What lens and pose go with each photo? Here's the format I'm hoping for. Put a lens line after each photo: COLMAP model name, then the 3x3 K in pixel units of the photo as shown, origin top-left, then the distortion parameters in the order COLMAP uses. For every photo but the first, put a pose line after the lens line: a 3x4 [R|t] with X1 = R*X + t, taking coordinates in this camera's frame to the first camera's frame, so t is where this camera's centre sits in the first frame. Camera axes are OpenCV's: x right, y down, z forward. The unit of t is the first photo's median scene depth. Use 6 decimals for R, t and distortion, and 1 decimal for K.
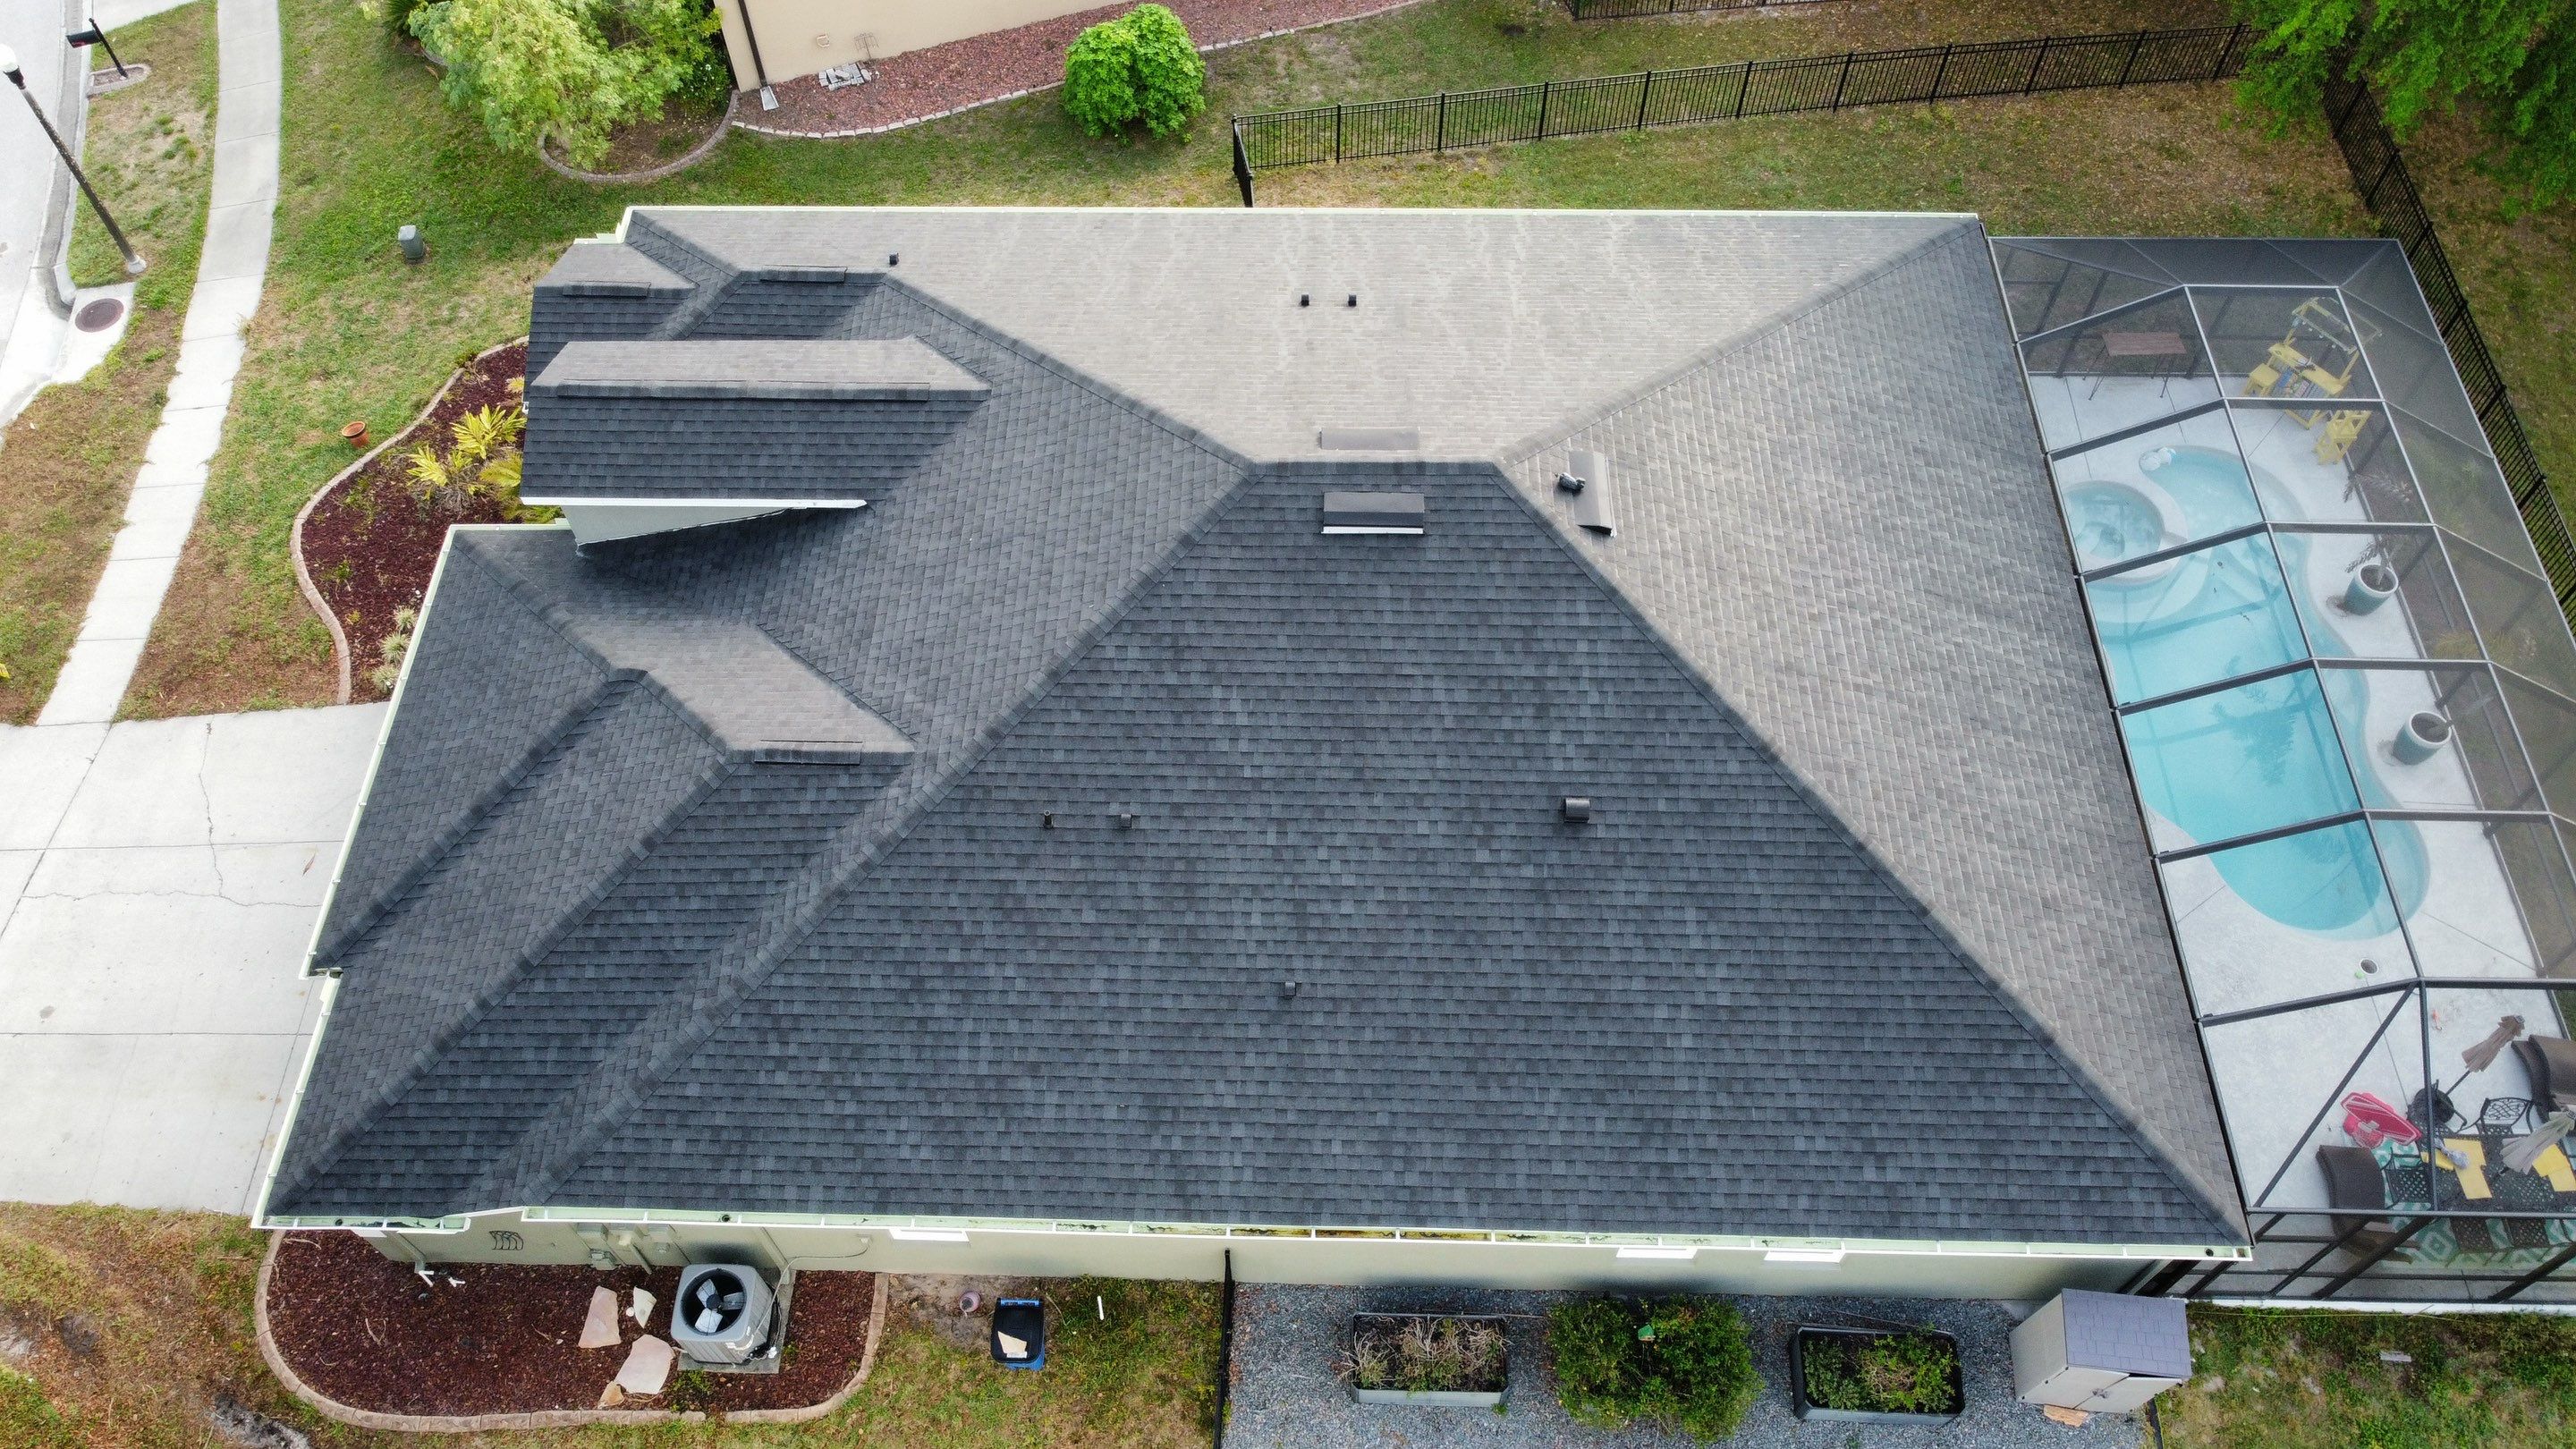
lens RADIAL K [[1949.3, 0, 1255.9], [0, 1949.3, 692.1], [0, 0, 1]] dist [0.012234, -0.021685]
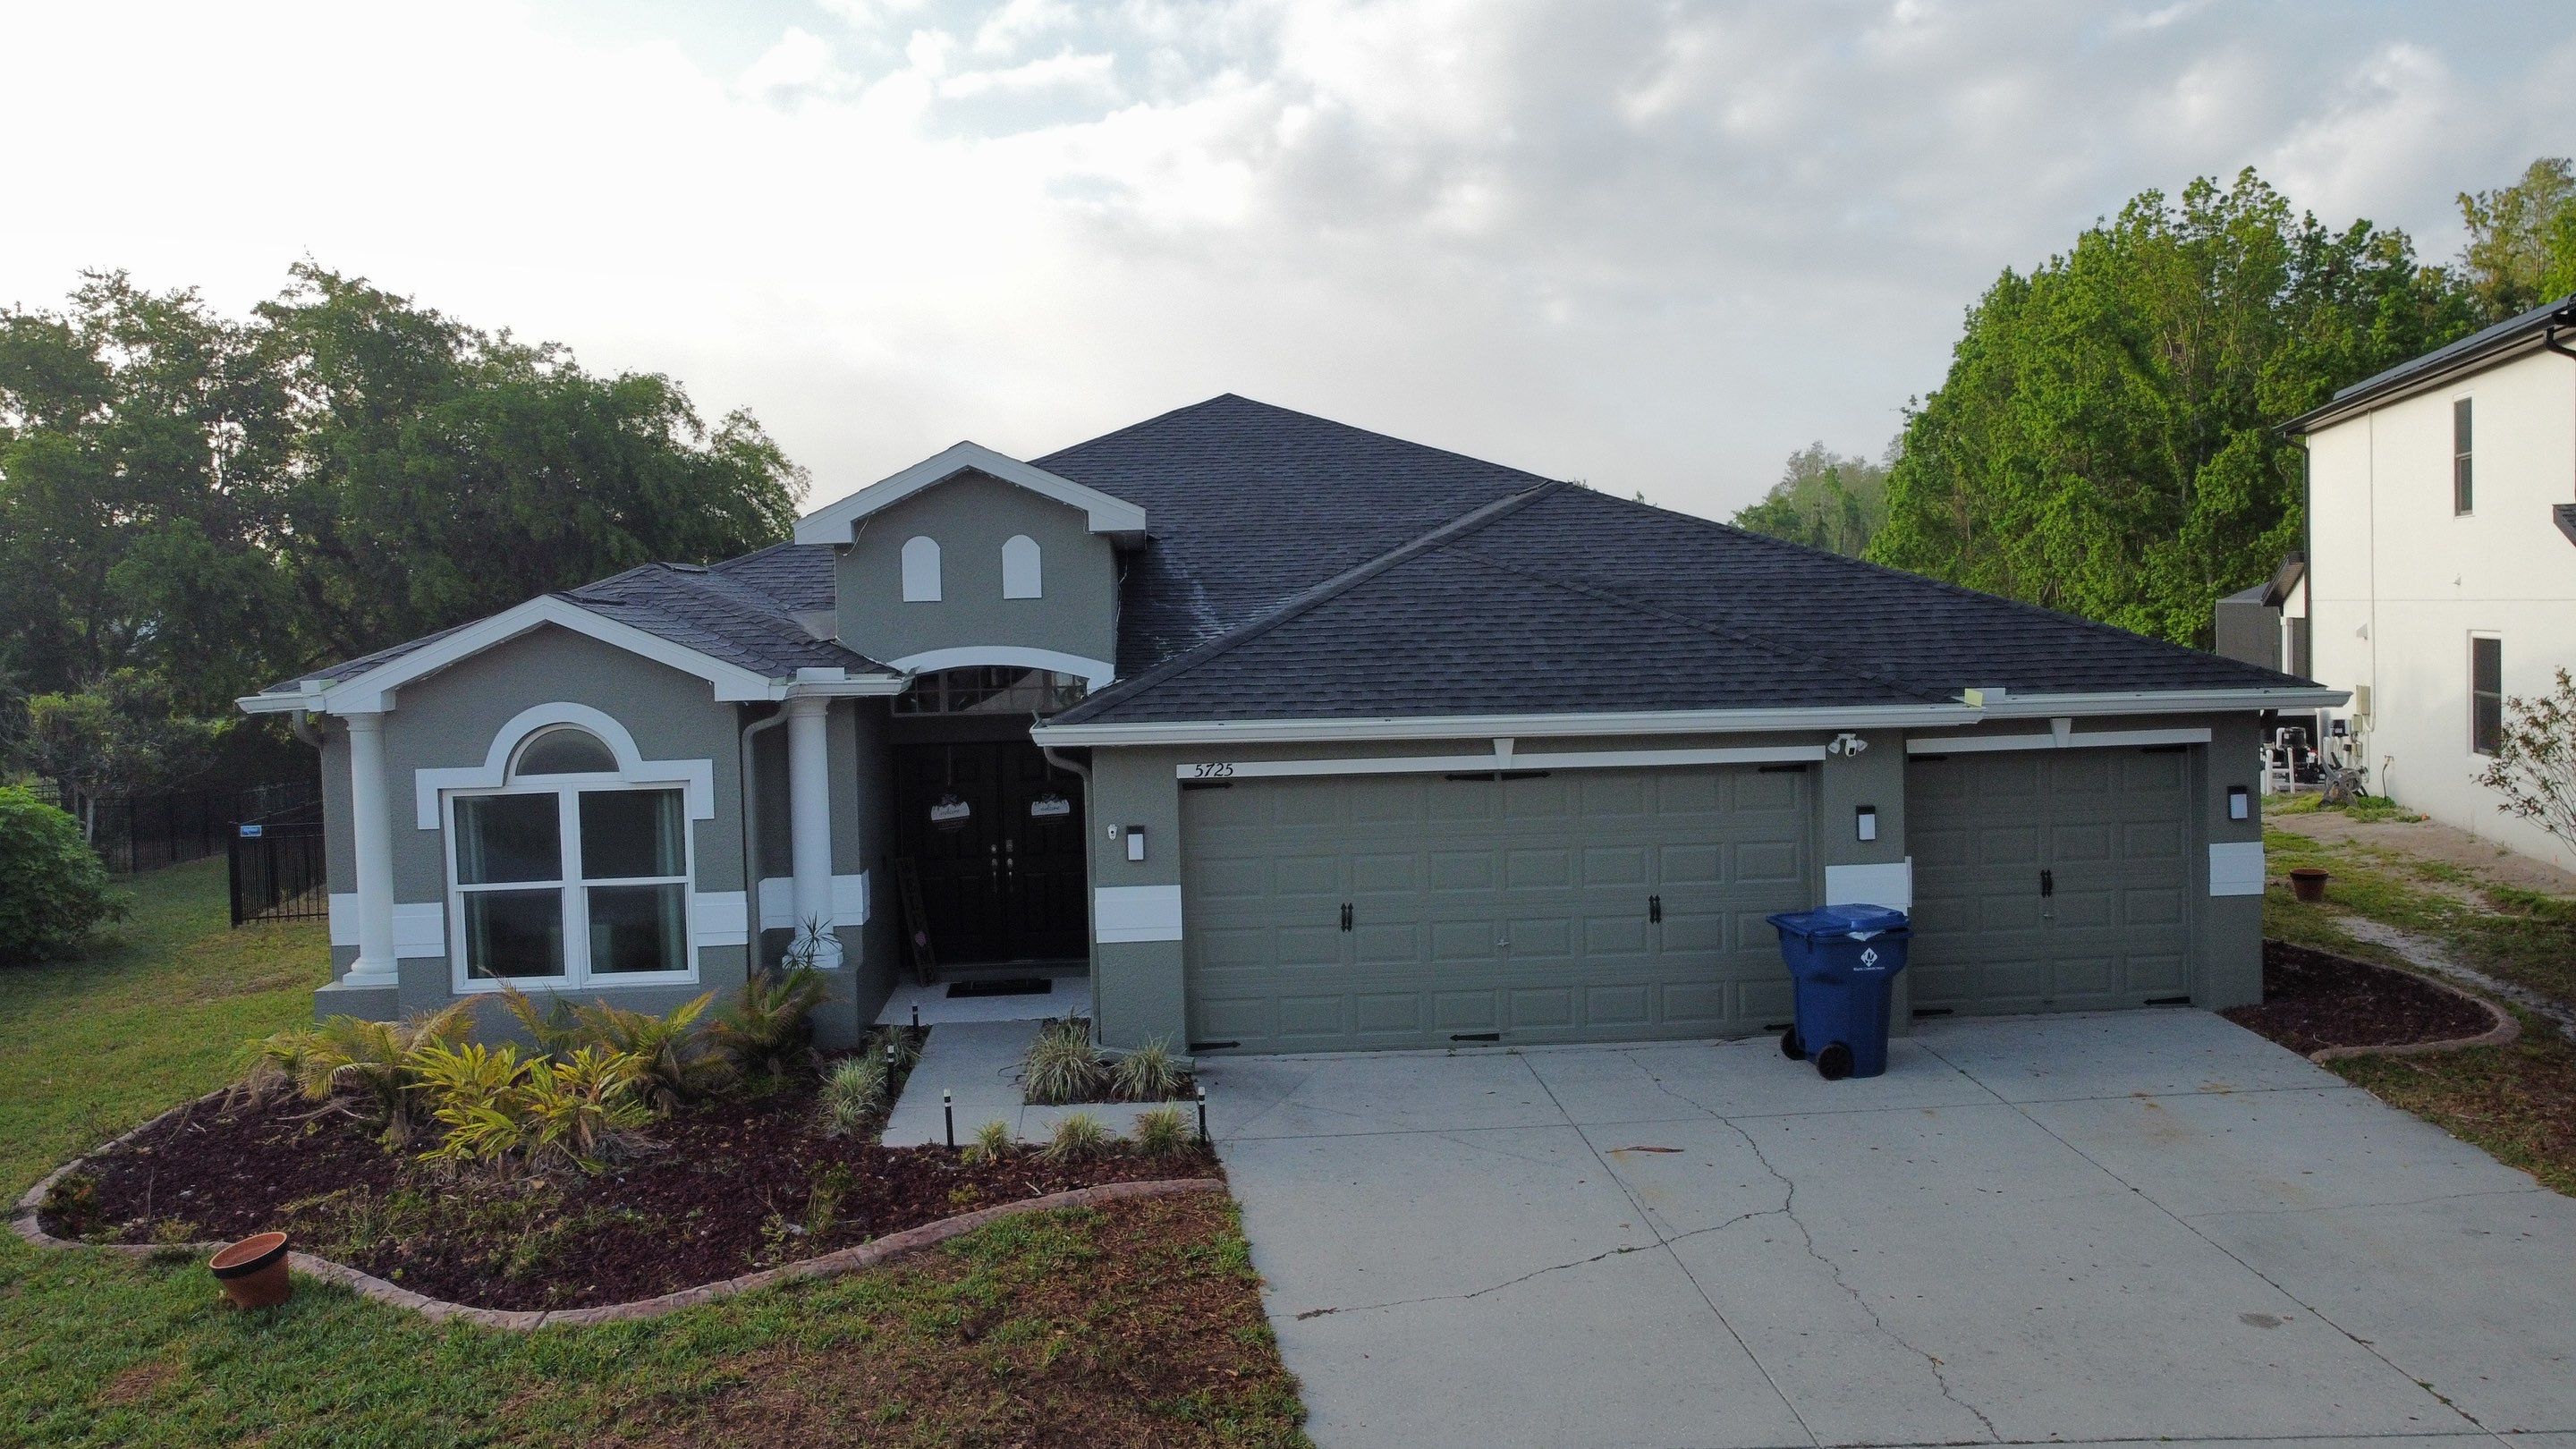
lens RADIAL K [[1949.3, 0, 1252.7], [0, 1949.3, 698.1], [0, 0, 1]] dist [0.012234, -0.021685]
pose [[-0.078175, -0.016293, 0.996807, -1.055706], [0.836977, 0.542144, 0.074501, -0.090702], [-0.541626, 0.840128, -0.028745, 1.110526]]
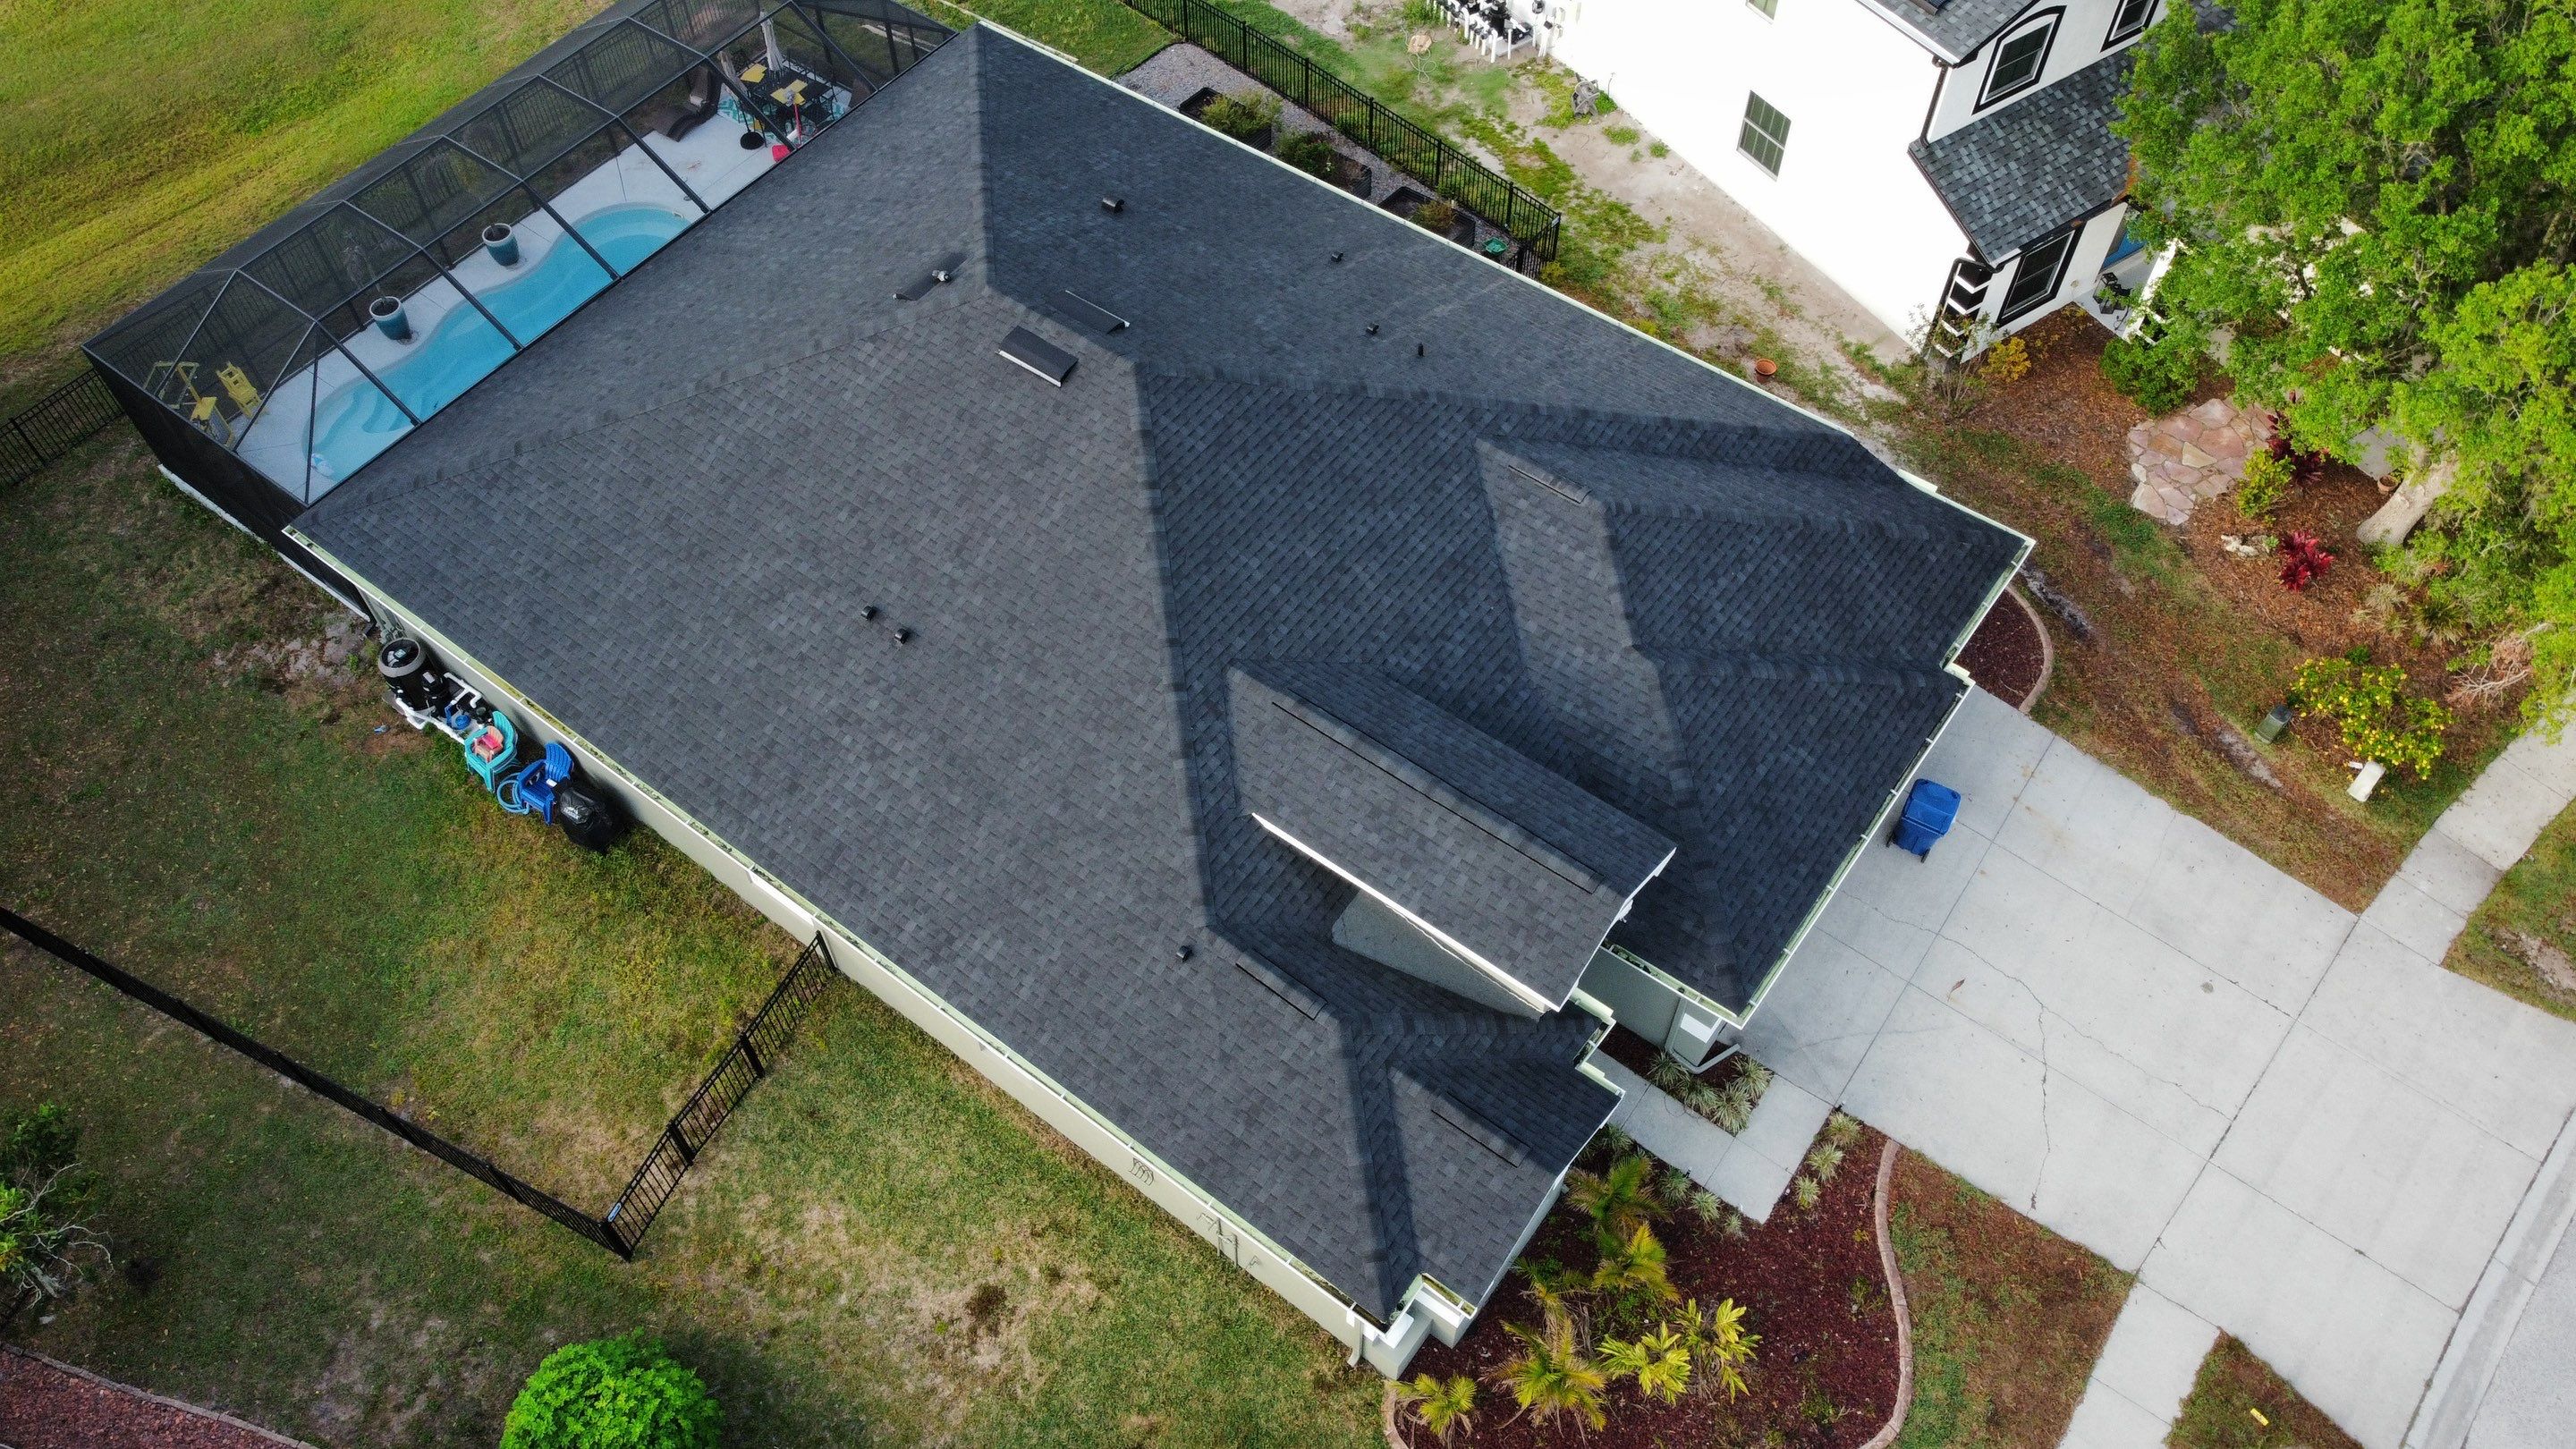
lens RADIAL K [[1949.3, 0, 1252.2], [0, 1949.3, 699.8], [0, 0, 1]] dist [0.012234, -0.021685]
pose [[-0.812671, -0.450750, 0.369310, -0.564518], [0.496958, -0.205148, 0.843177, -1.077703], [-0.304298, 0.868757, 0.390722, 0.654117]]
